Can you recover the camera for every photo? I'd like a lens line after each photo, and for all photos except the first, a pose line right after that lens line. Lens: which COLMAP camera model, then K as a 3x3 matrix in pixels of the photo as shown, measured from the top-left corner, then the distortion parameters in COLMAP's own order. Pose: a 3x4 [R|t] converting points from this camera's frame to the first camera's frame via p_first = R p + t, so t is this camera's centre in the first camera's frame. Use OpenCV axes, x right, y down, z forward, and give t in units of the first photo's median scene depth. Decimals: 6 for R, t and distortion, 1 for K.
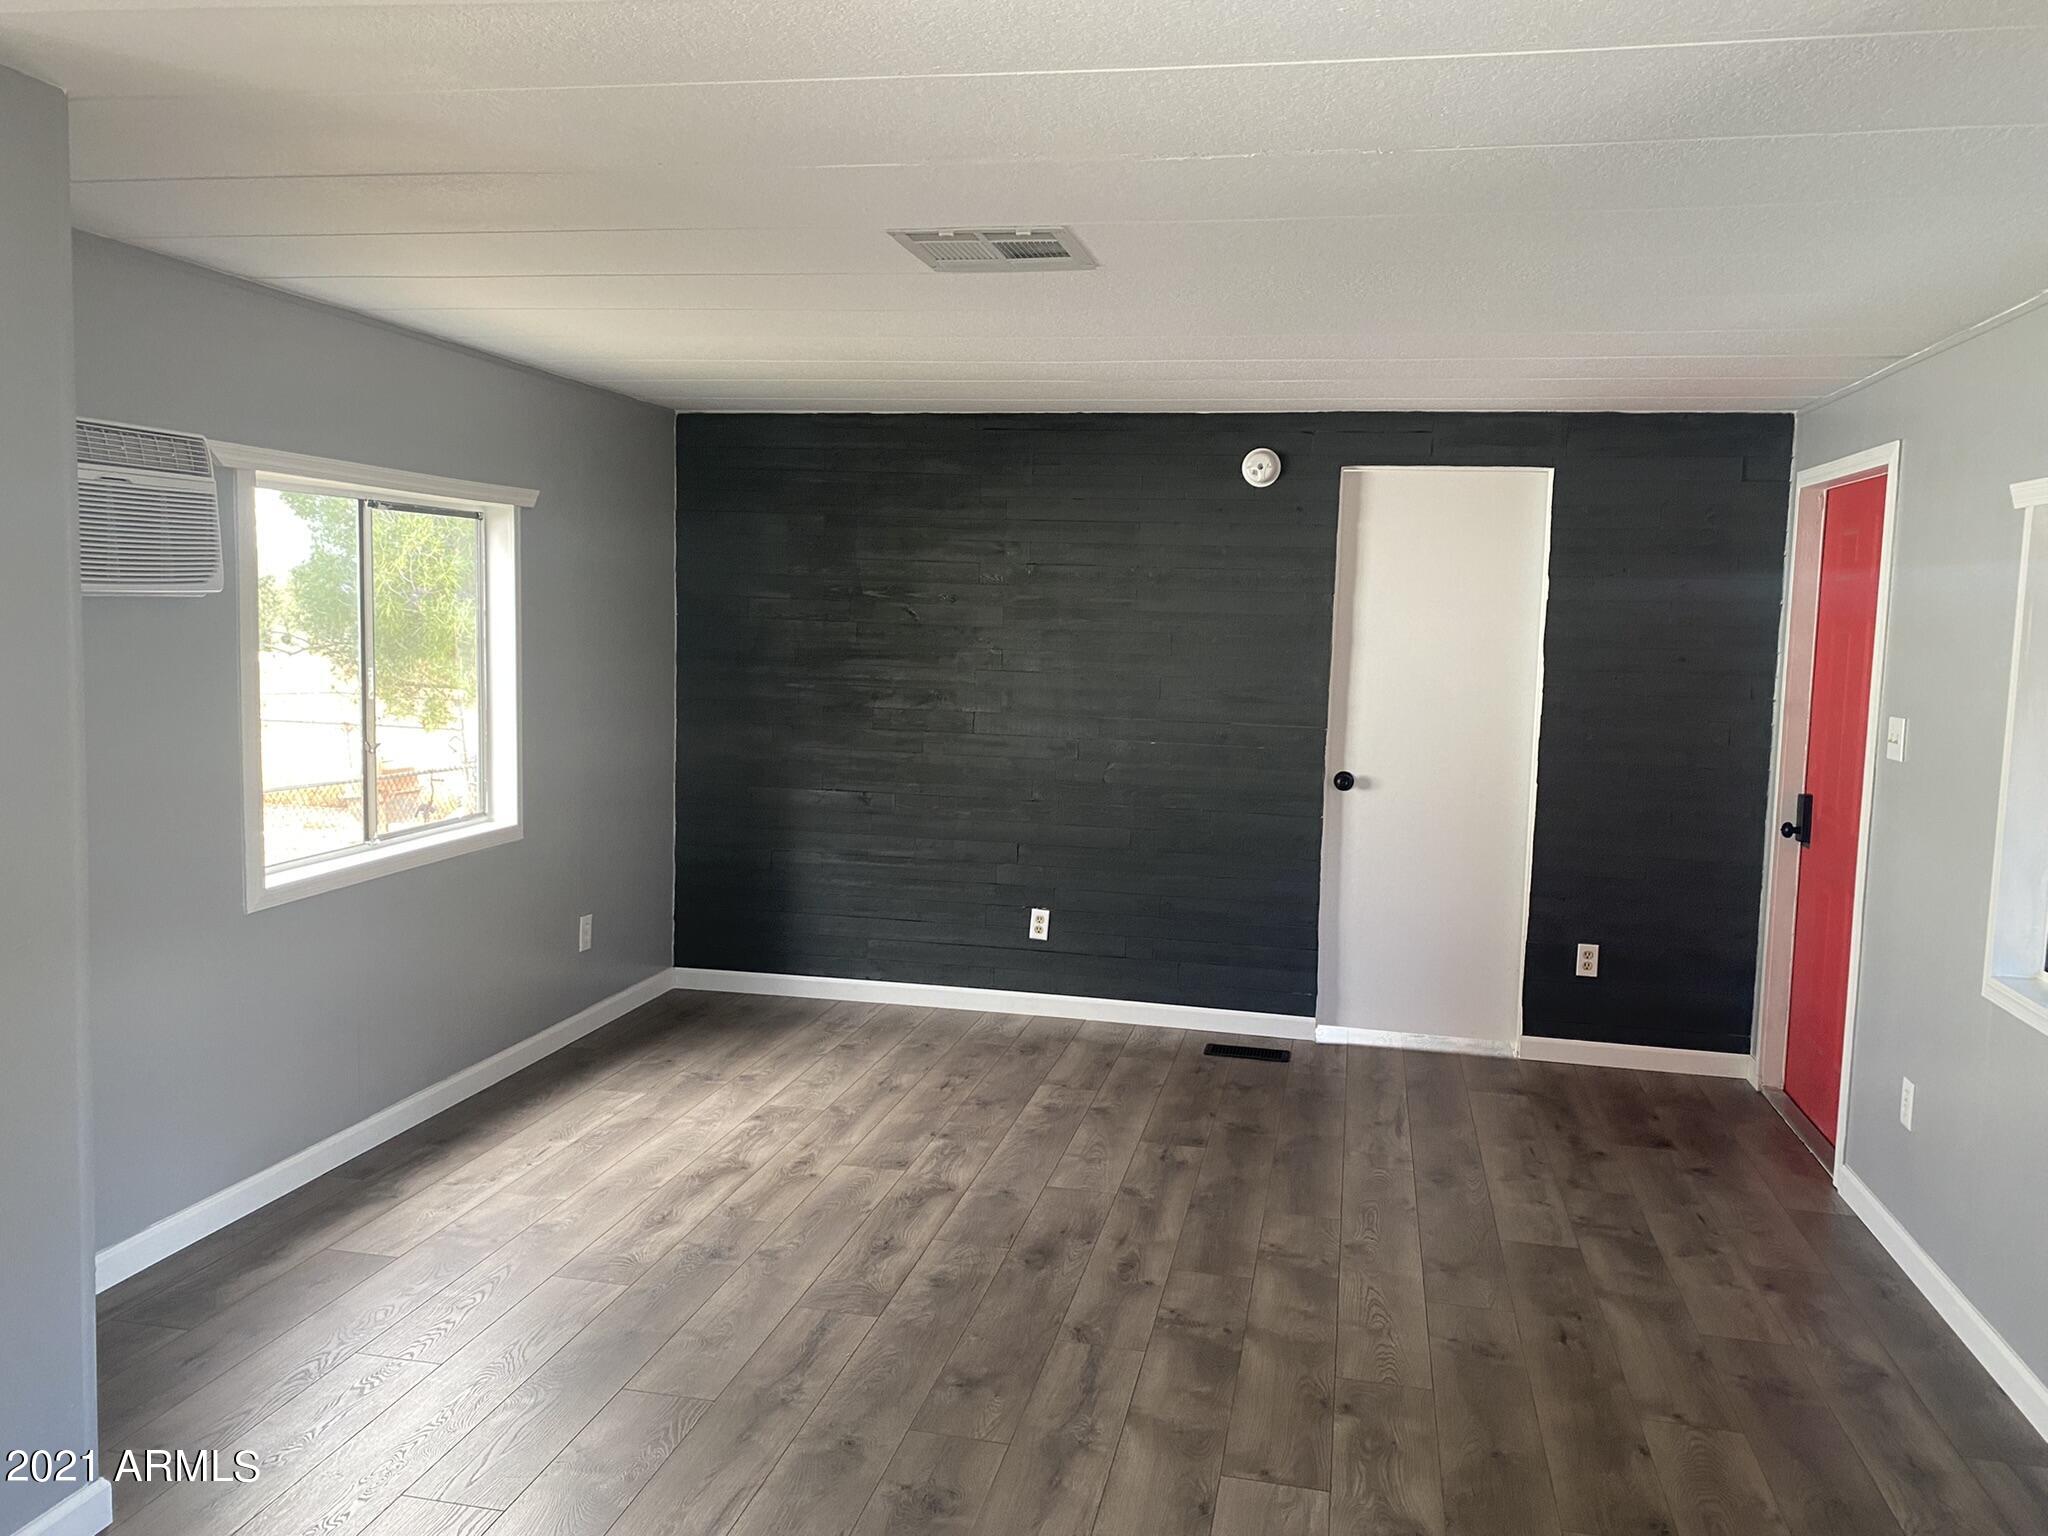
lens RADIAL K [[1573.9, 0, 1022.9], [0, 1573.9, 767.5], [0, 0, 1]] dist [0.004704, -0.002806]
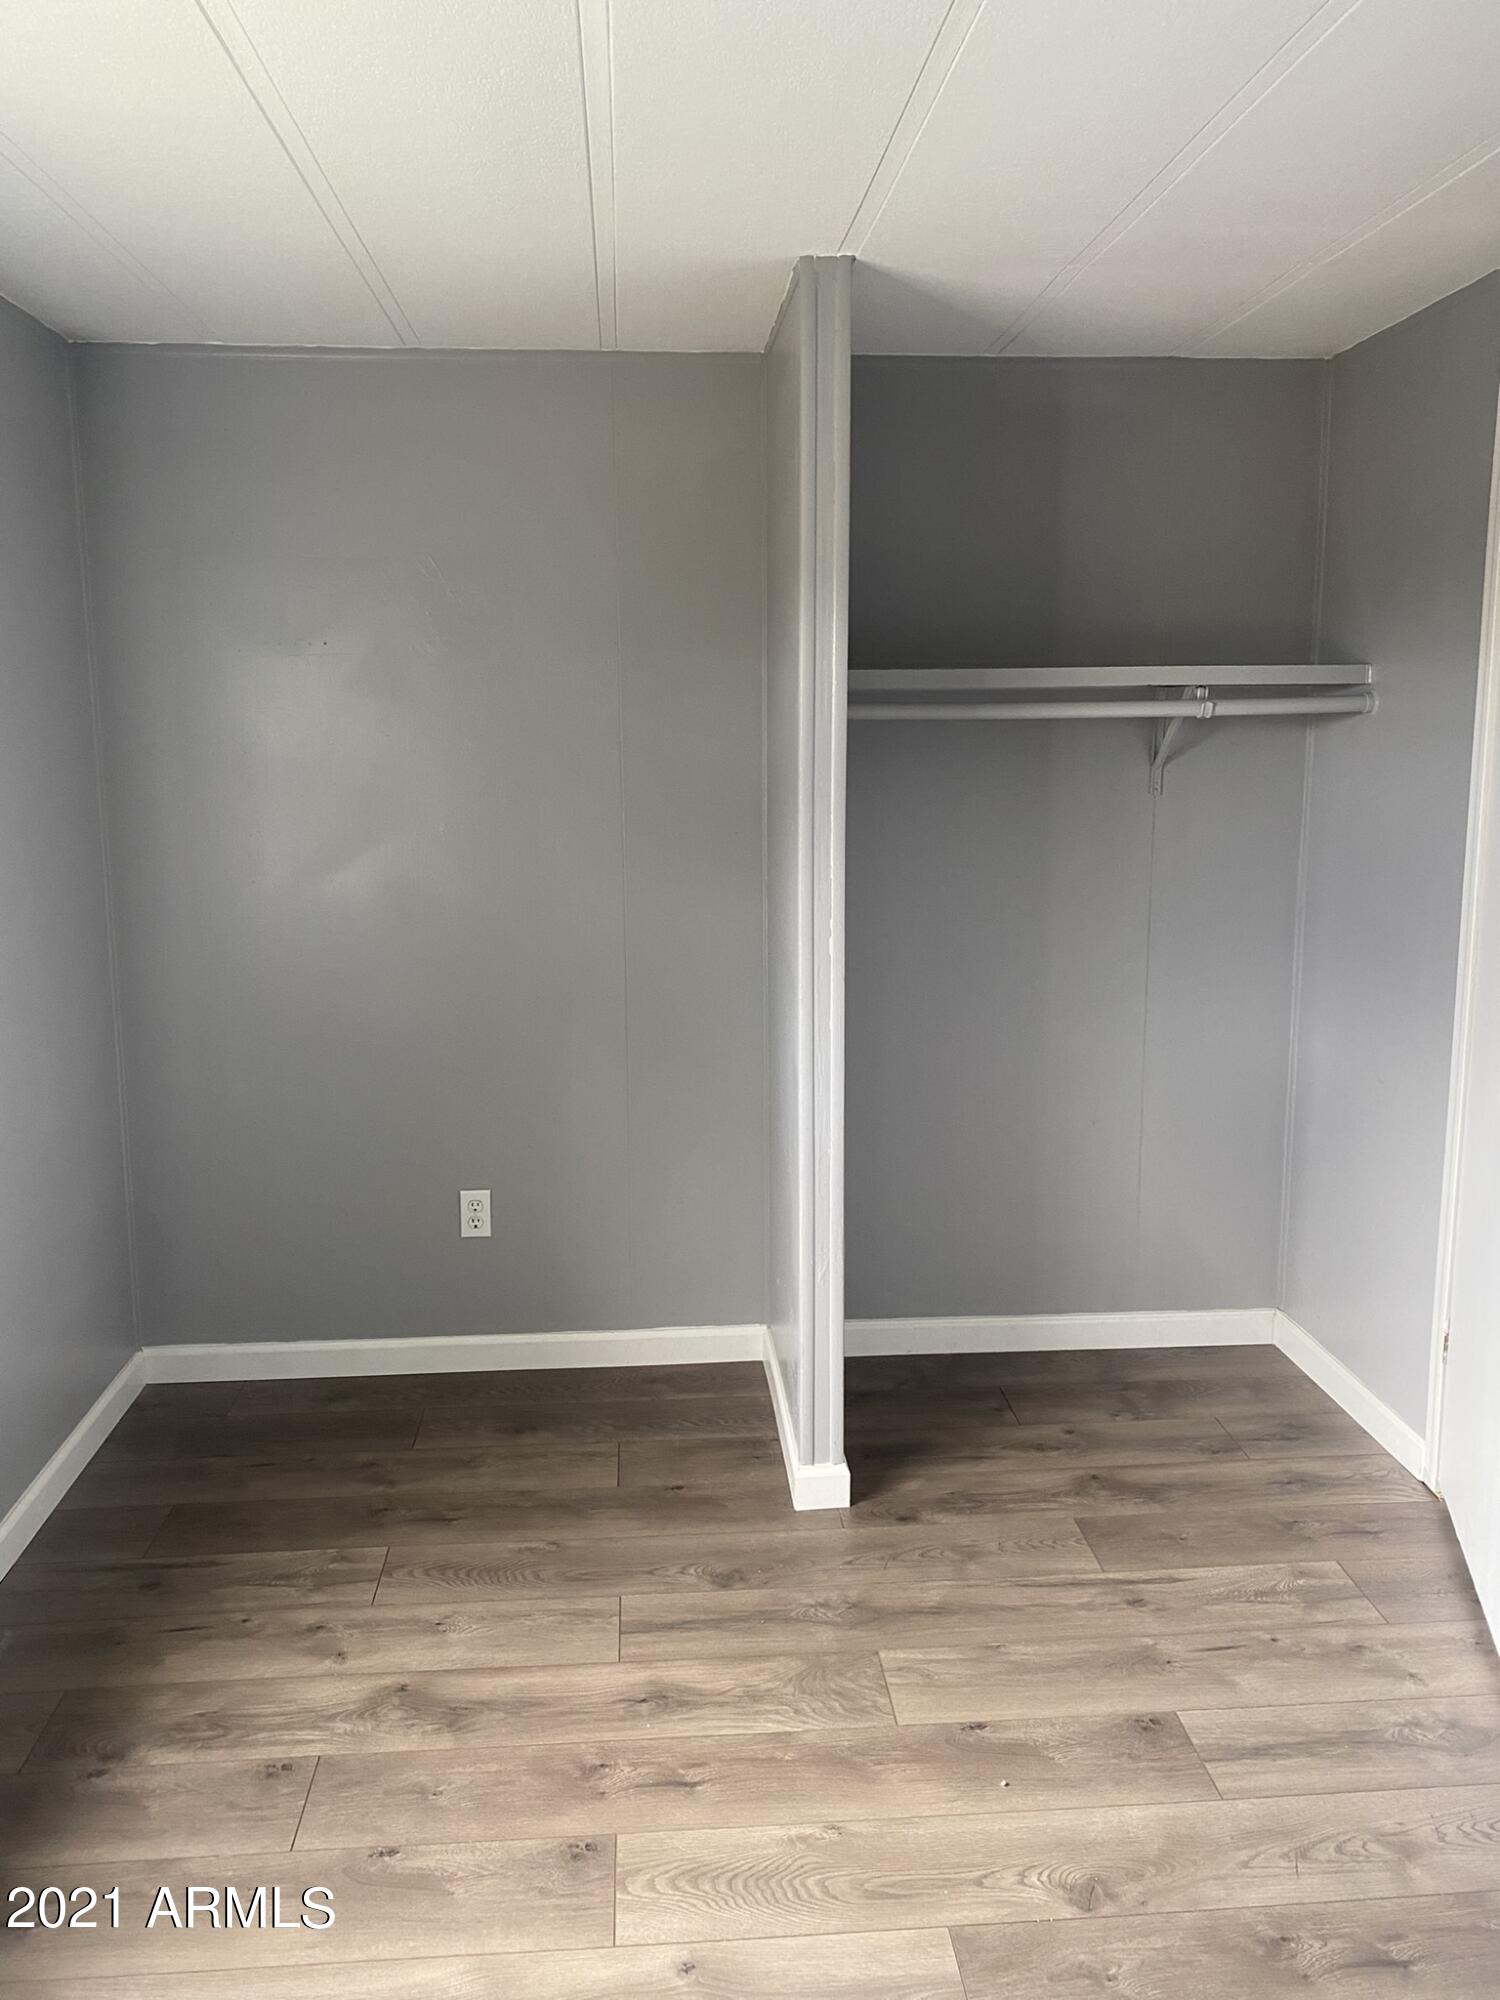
lens RADIAL K [[1537.0, 0, 750.2], [0, 1537.0, 999.7], [0, 0, 1]] dist [0.004704, -0.002806]
pose [[-0.264056, -0.222513, 0.938489, -0.723216], [0.088137, 0.963387, 0.253215, -0.164361], [-0.960472, 0.149579, -0.234776, 1.192952]]
